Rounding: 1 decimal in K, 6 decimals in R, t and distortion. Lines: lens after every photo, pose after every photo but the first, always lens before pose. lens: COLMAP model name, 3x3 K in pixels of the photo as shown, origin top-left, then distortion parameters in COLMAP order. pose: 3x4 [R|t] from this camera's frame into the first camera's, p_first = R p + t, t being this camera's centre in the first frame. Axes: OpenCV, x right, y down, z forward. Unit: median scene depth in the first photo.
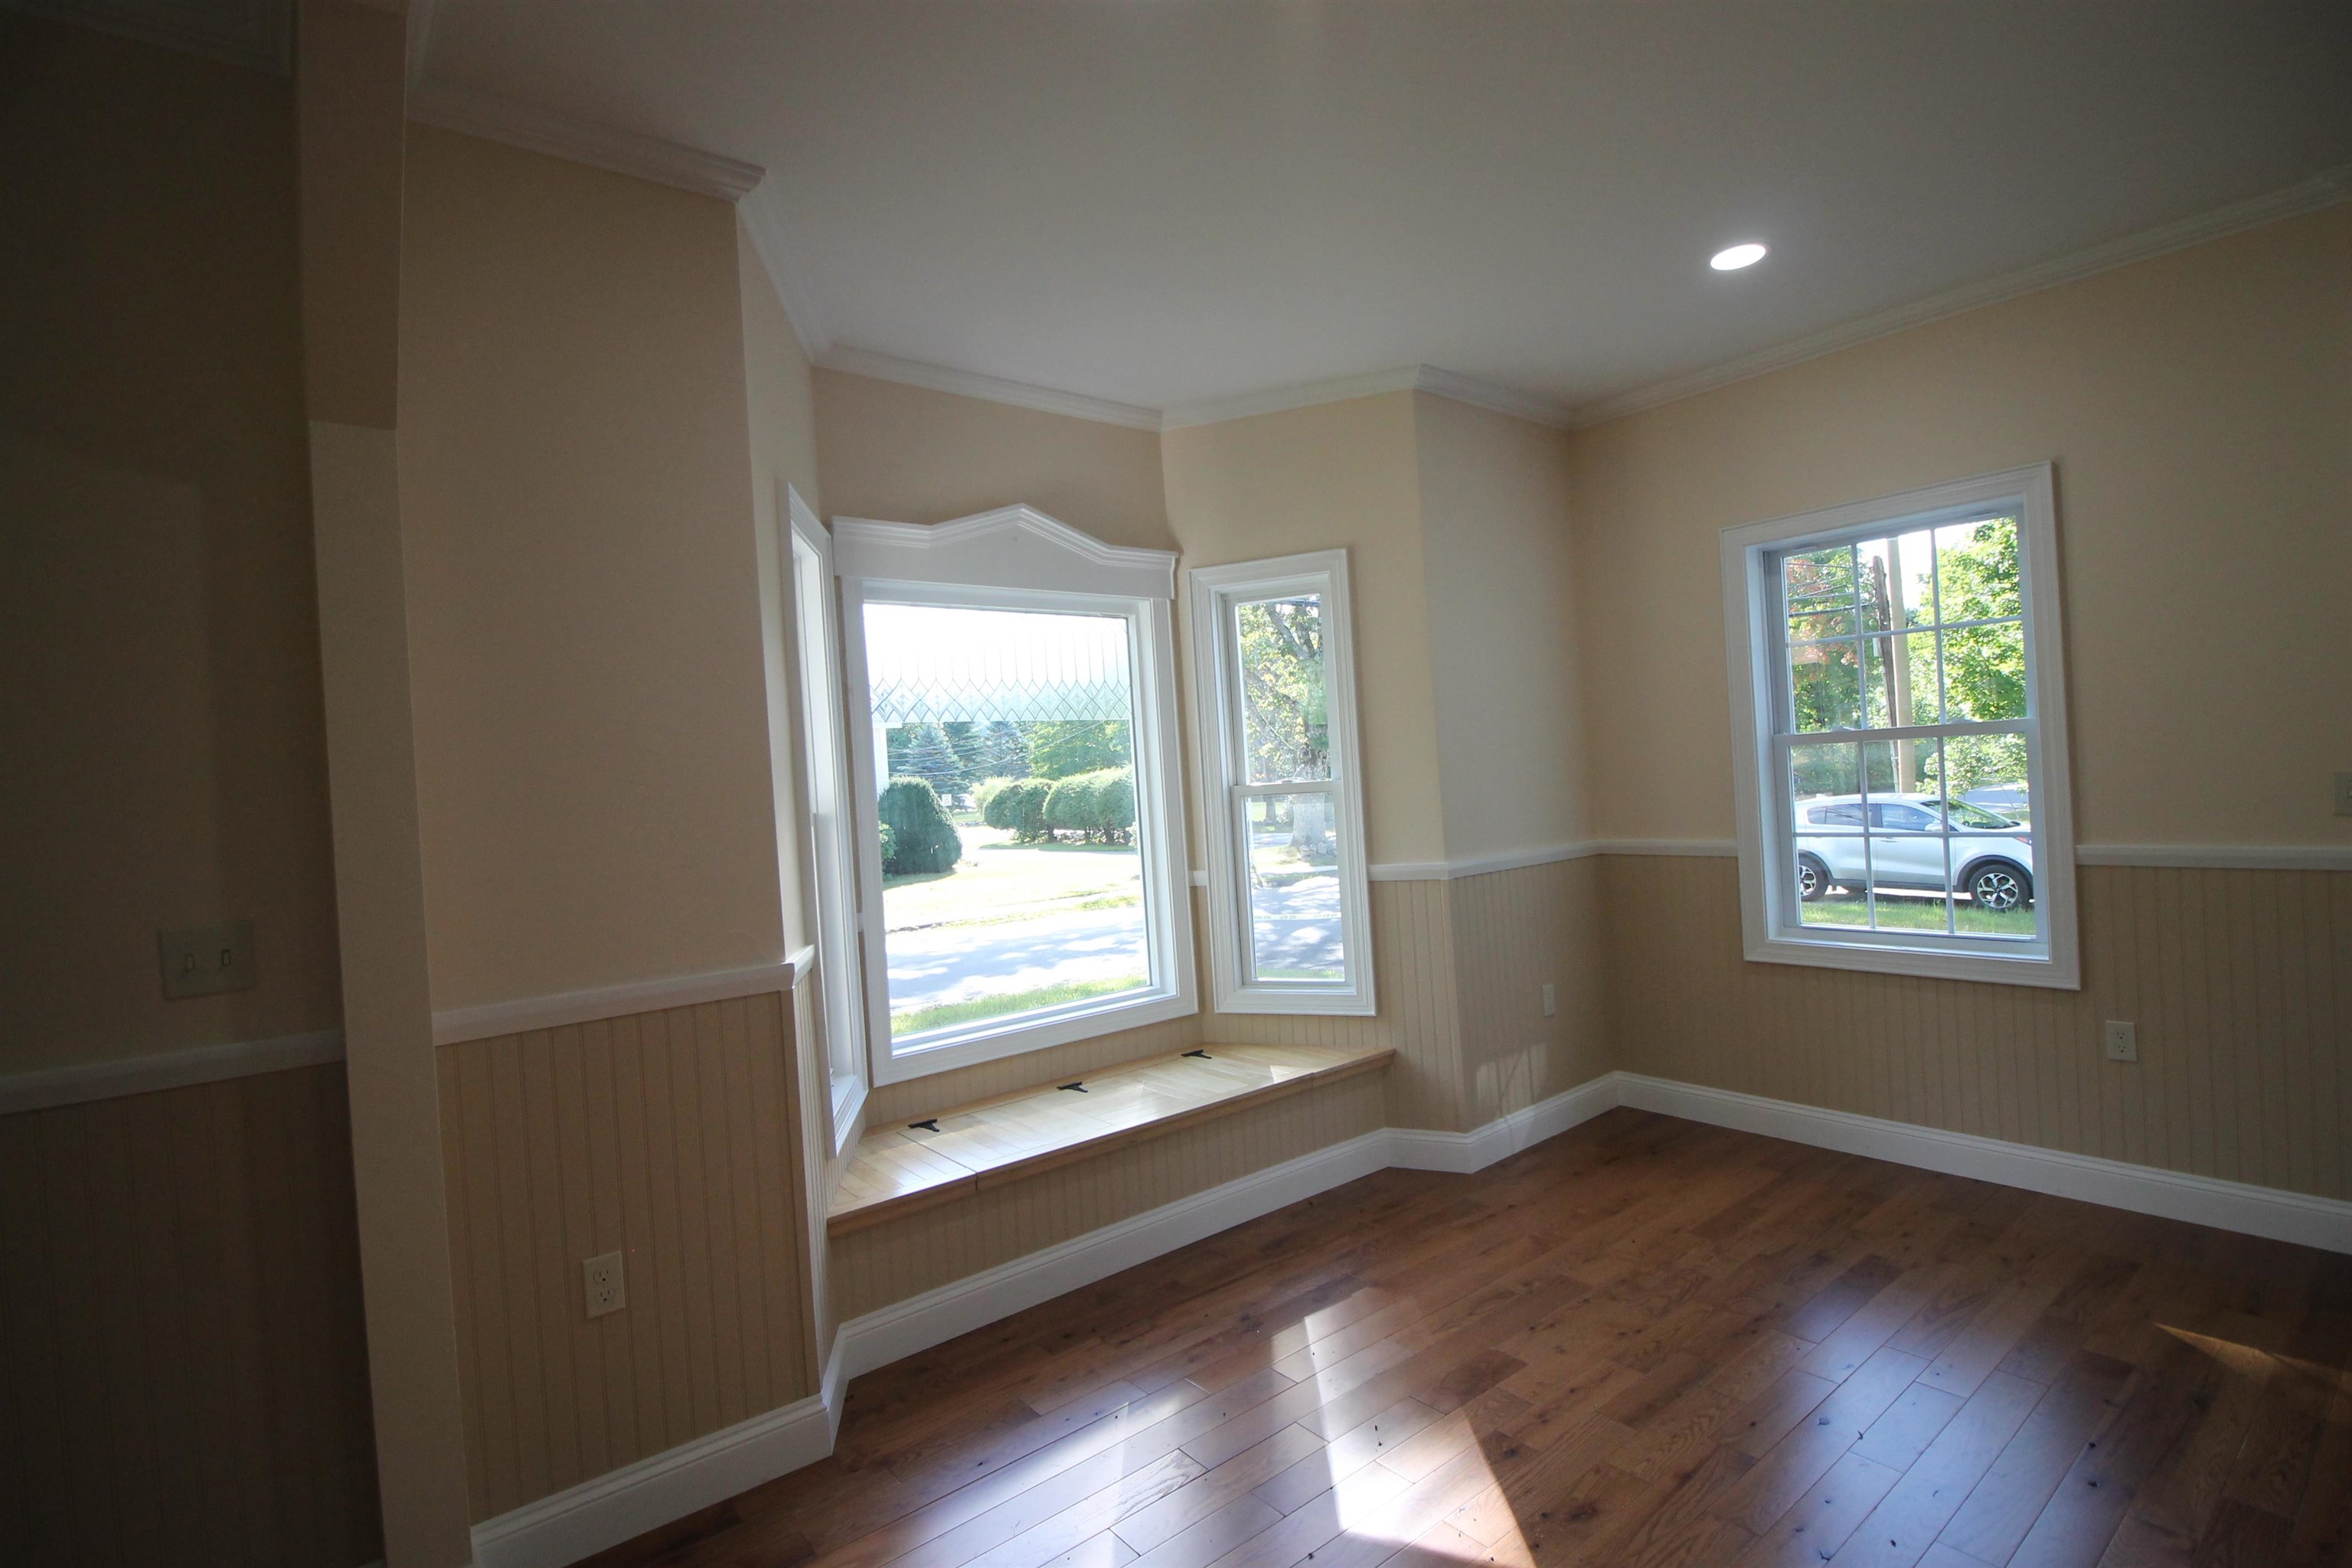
lens RADIAL K [[1105.9, 0, 1187.4], [0, 1105.9, 779.0], [0, 0, 1]] dist [-0.018357, -0.002663]
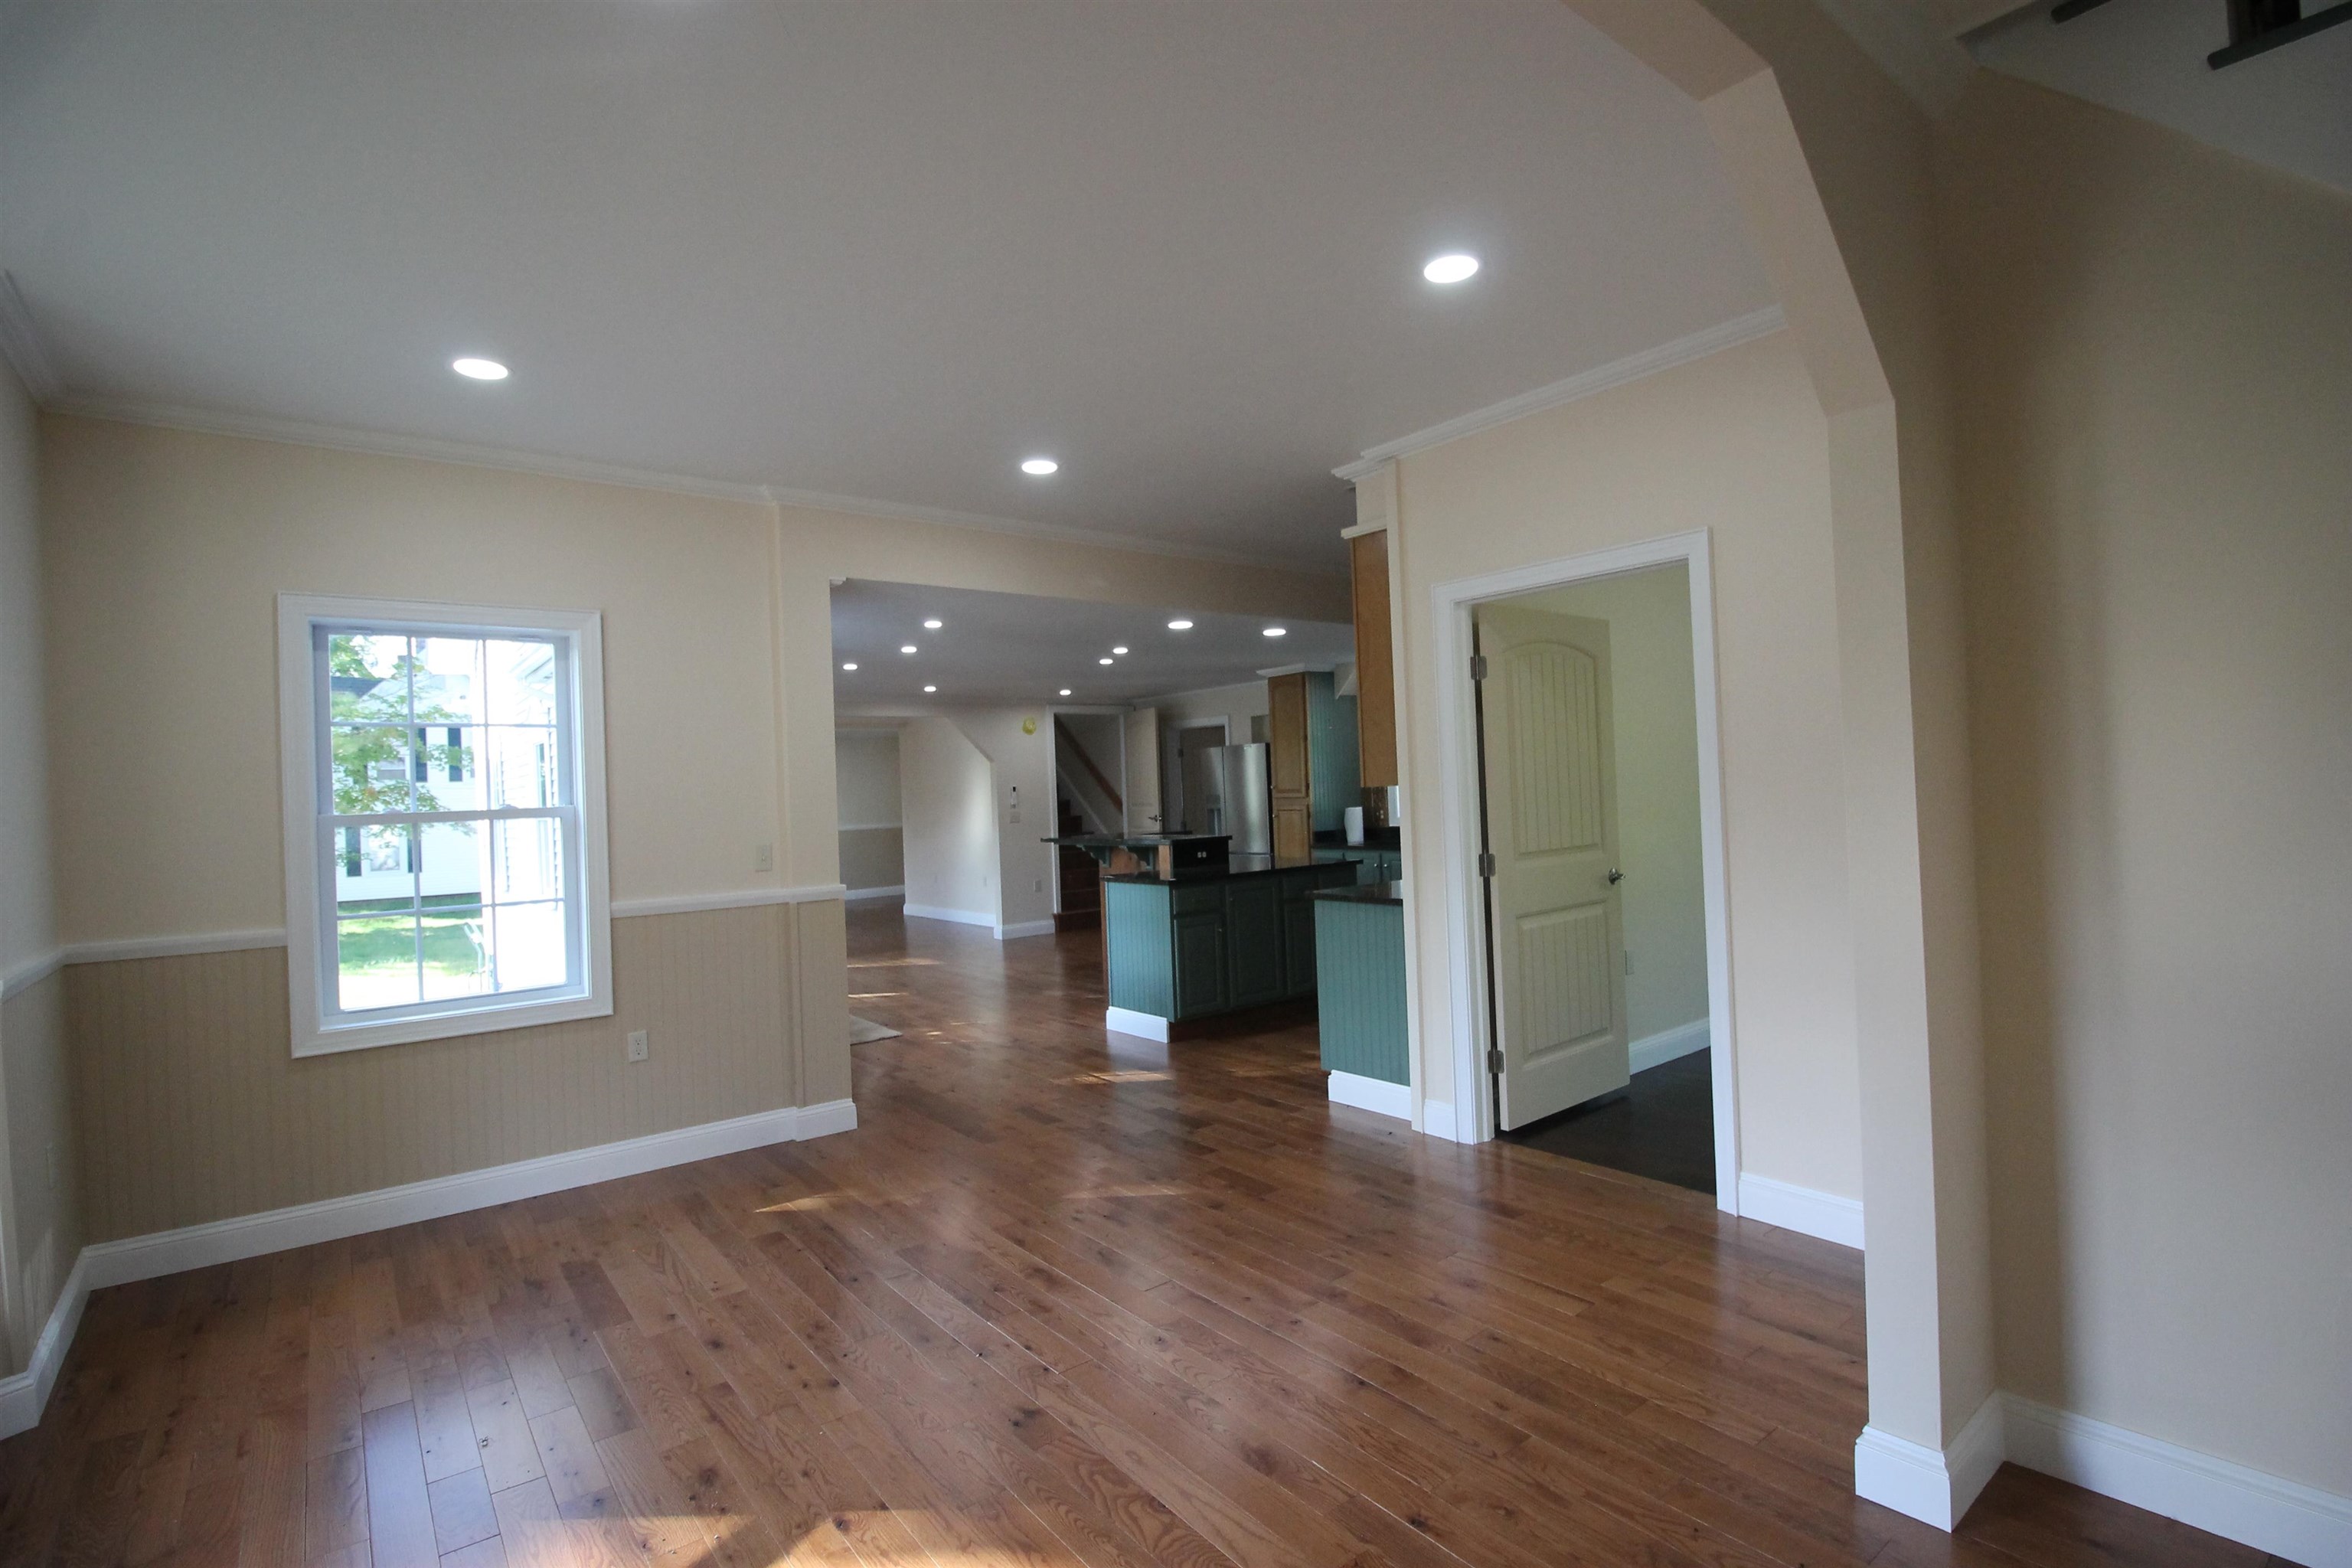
lens RADIAL K [[1105.9, 0, 1177.3], [0, 1105.9, 777.0], [0, 0, 1]] dist [-0.018357, -0.002663]
pose [[0.019585, 0.070622, 0.997311, -0.486565], [0.040160, 0.996642, -0.071363, 0.029972], [-0.999001, 0.041450, 0.016683, 0.279746]]
